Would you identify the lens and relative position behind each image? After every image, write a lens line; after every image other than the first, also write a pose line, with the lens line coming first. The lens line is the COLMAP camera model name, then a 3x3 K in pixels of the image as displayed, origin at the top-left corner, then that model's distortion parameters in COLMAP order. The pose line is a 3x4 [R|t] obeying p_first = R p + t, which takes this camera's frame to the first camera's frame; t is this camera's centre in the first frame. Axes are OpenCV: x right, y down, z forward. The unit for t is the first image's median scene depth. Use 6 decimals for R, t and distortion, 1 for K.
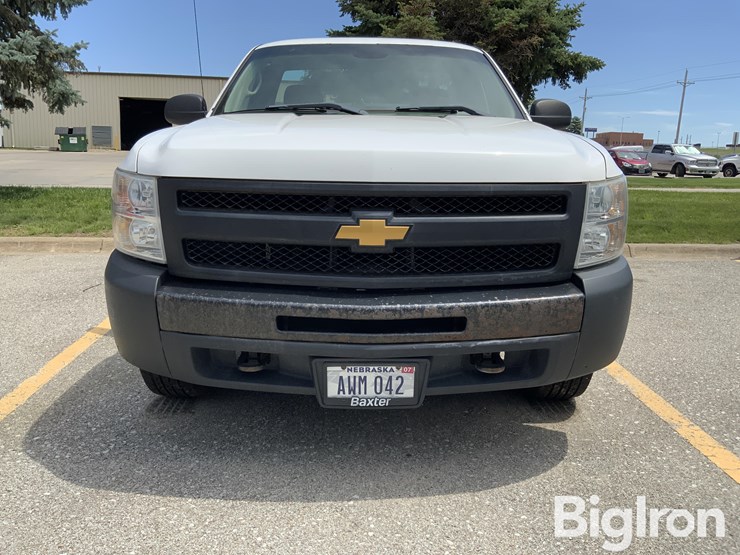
lens RADIAL K [[555.9, 0, 372.5], [0, 555.9, 279.4], [0, 0, 1]] dist [0.081969, -0.113997]
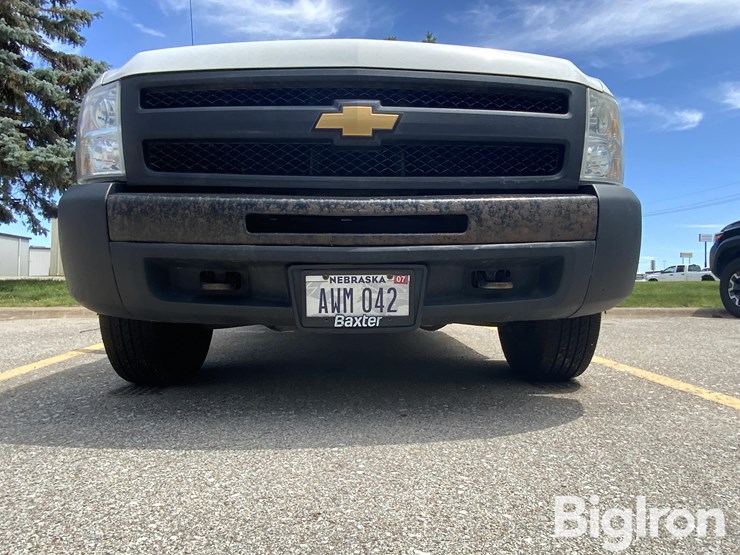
lens RADIAL K [[479.2, 0, 372.4], [0, 479.2, 278.0], [0, 0, 1]] dist [0.056692, -0.054796]
pose [[0.999603, -0.013331, 0.024807, 0.001200], [0.017771, 0.981932, -0.188400, 0.294125], [-0.021848, 0.188766, 0.981779, 0.281935]]
